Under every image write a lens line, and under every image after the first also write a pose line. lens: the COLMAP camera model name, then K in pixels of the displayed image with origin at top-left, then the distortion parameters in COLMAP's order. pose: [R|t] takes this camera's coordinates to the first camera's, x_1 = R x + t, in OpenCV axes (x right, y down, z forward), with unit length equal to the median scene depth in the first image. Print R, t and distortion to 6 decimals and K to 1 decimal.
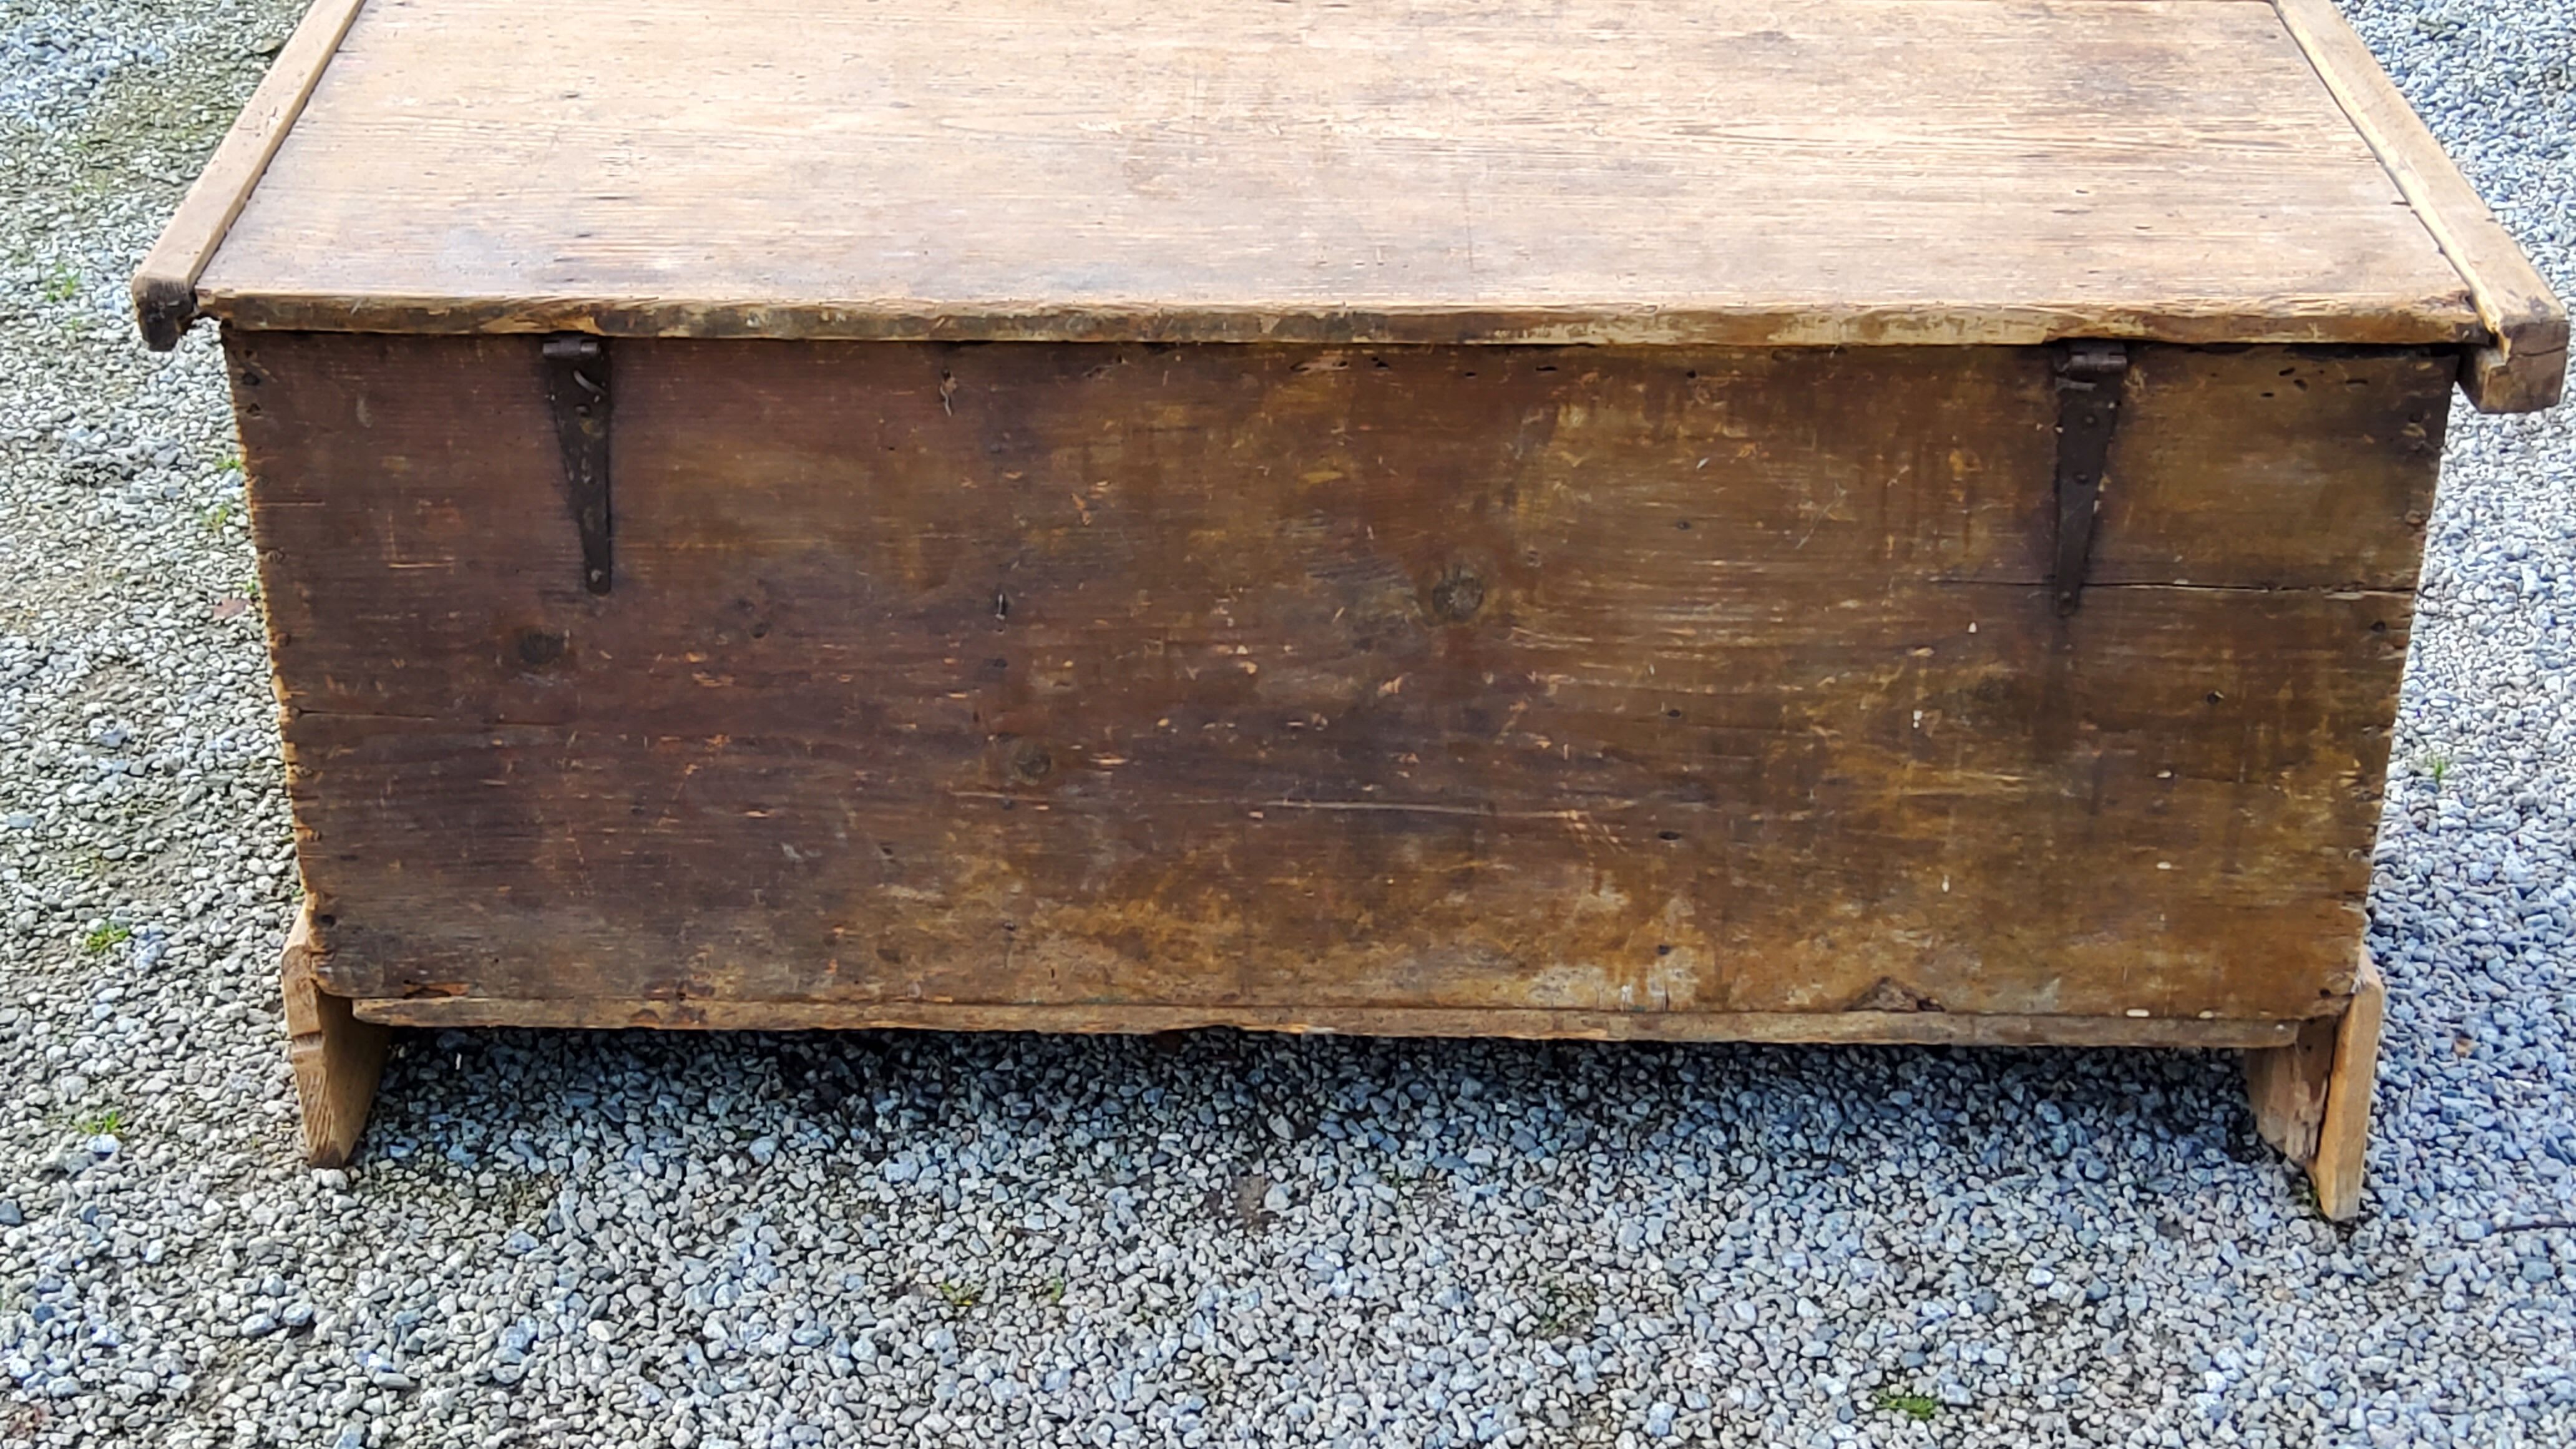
lens RADIAL K [[3817.5, 0, 1232.7], [0, 3817.5, 683.1], [0, 0, 1]] dist [0.182349, -0.363231]
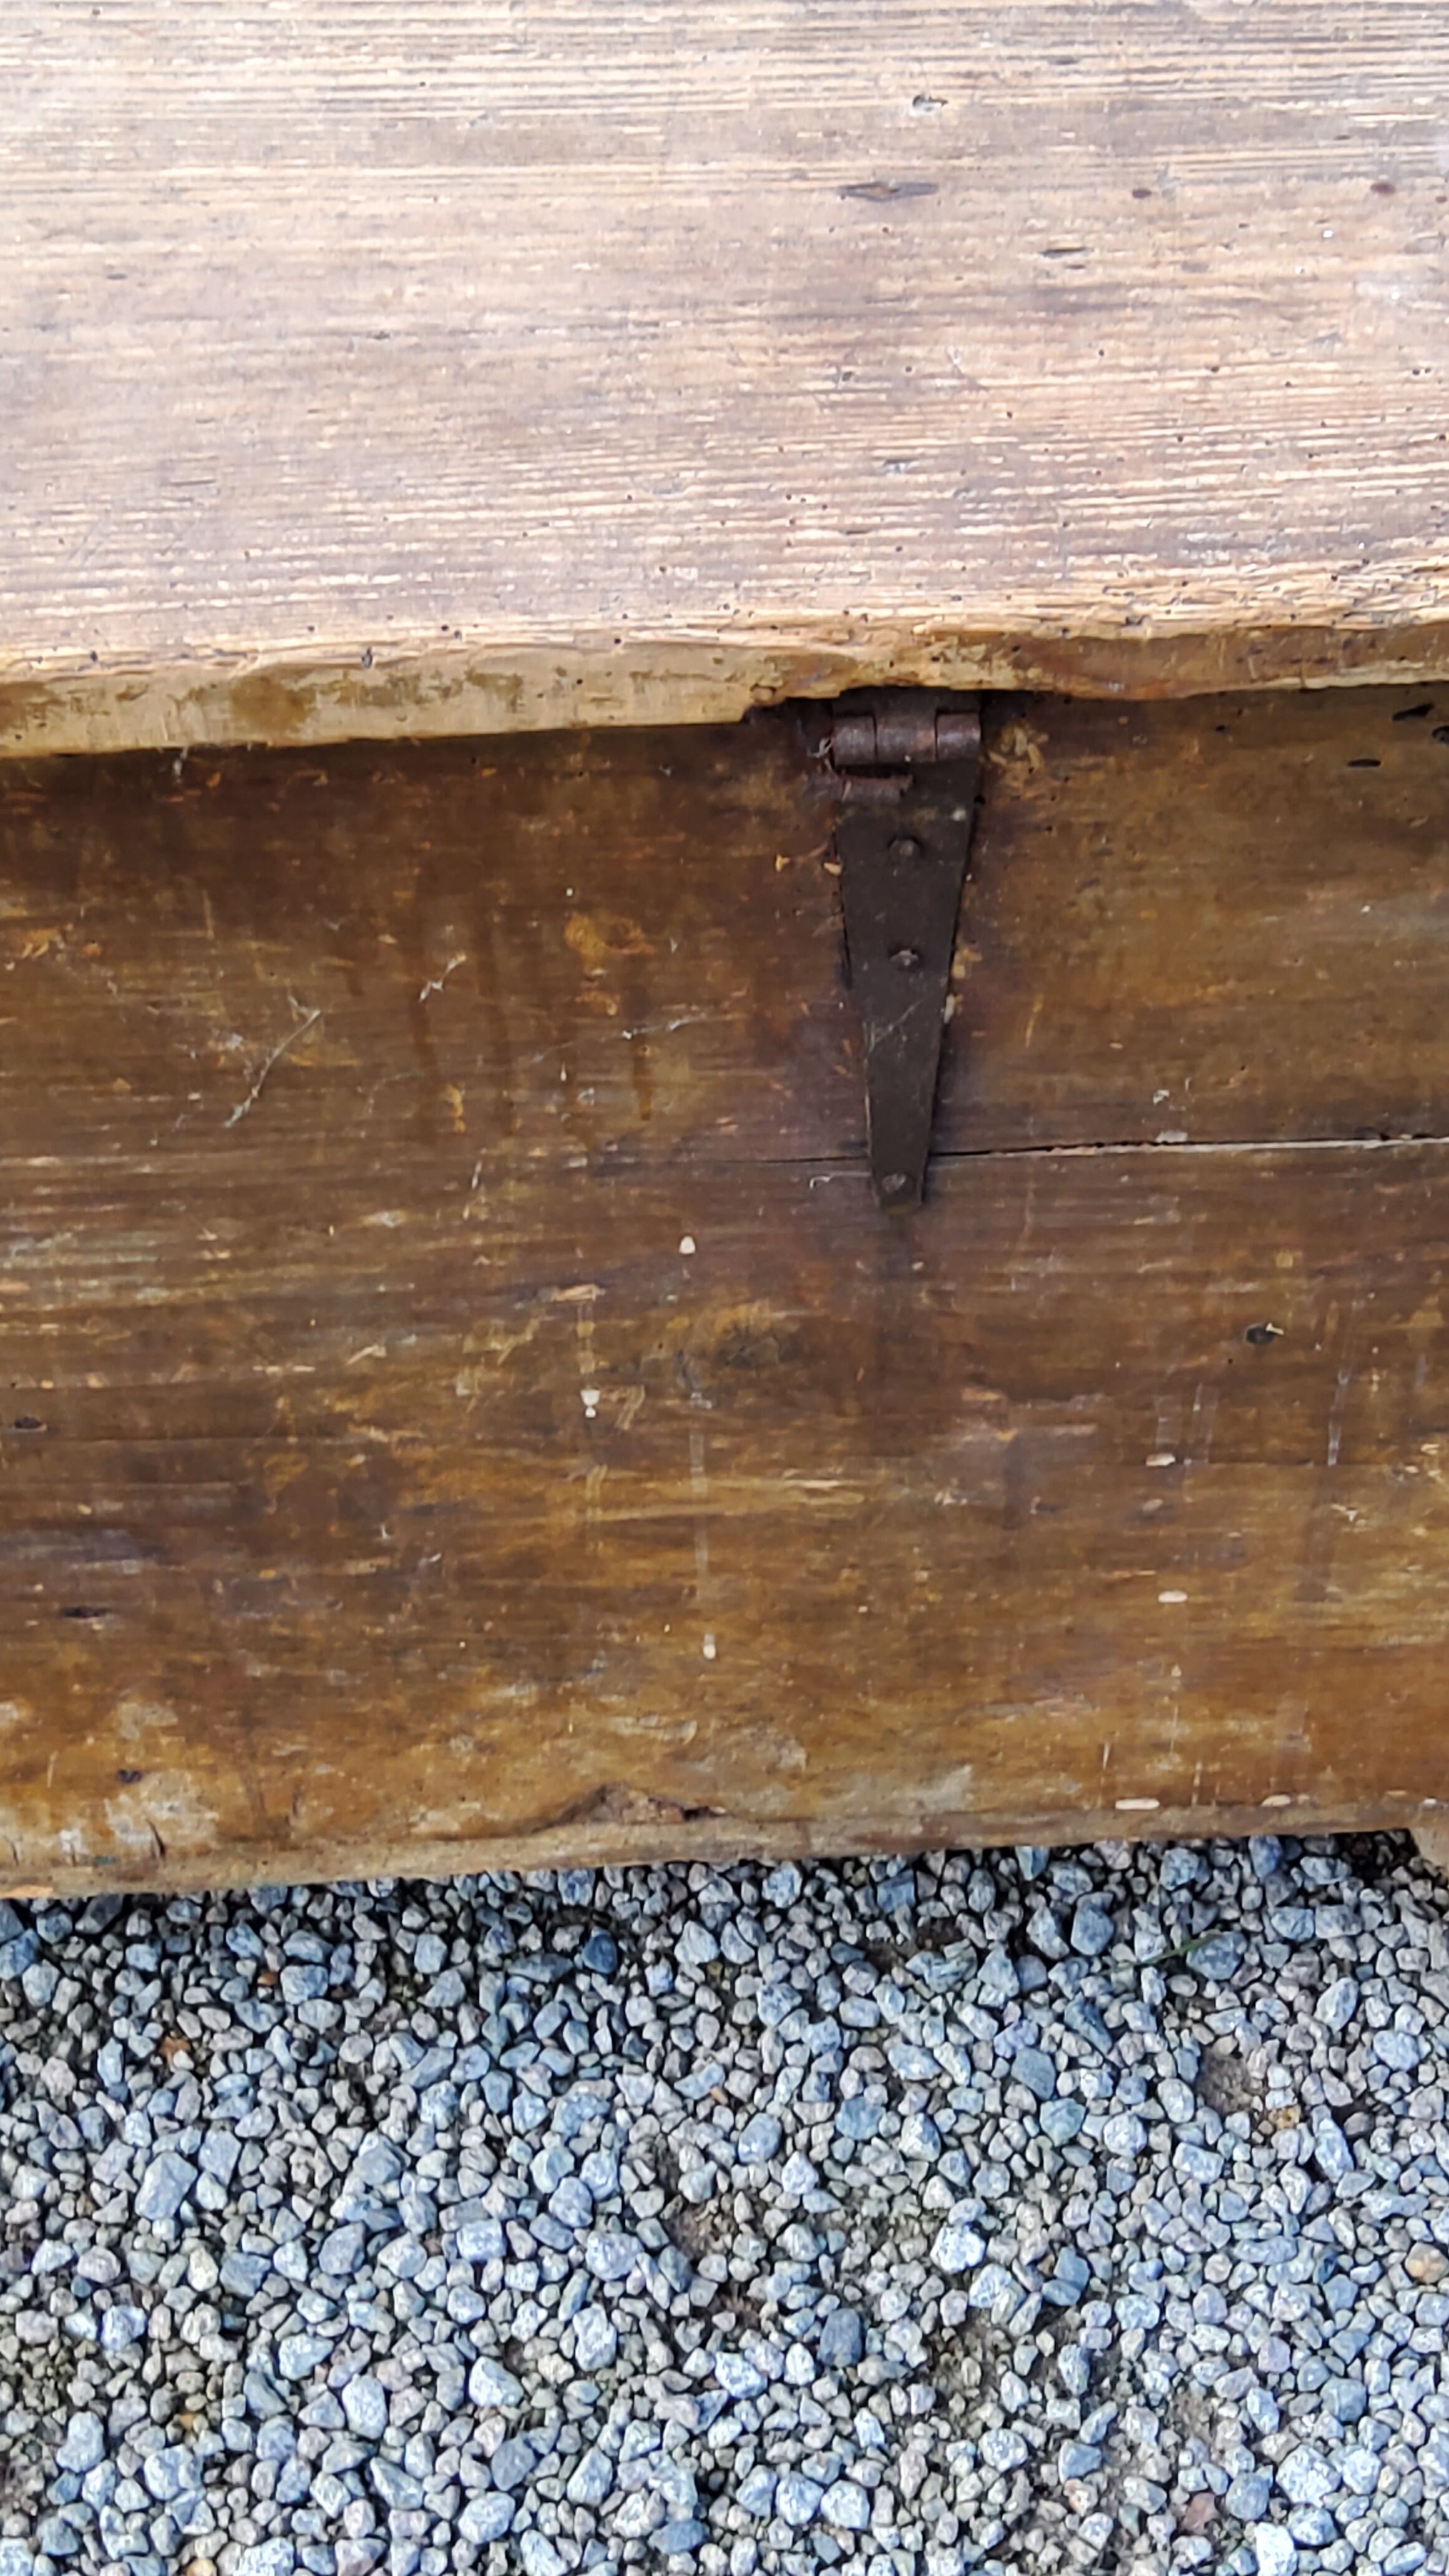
lens RADIAL K [[3817.5, 0, 742.9], [0, 3817.5, 1249.8], [0, 0, 1]] dist [0.182349, -0.363231]
pose [[0.997906, -0.062259, 0.017513, 0.181594], [0.050996, 0.923996, 0.378988, -0.161764], [-0.039777, -0.377301, 0.925236, 0.585378]]
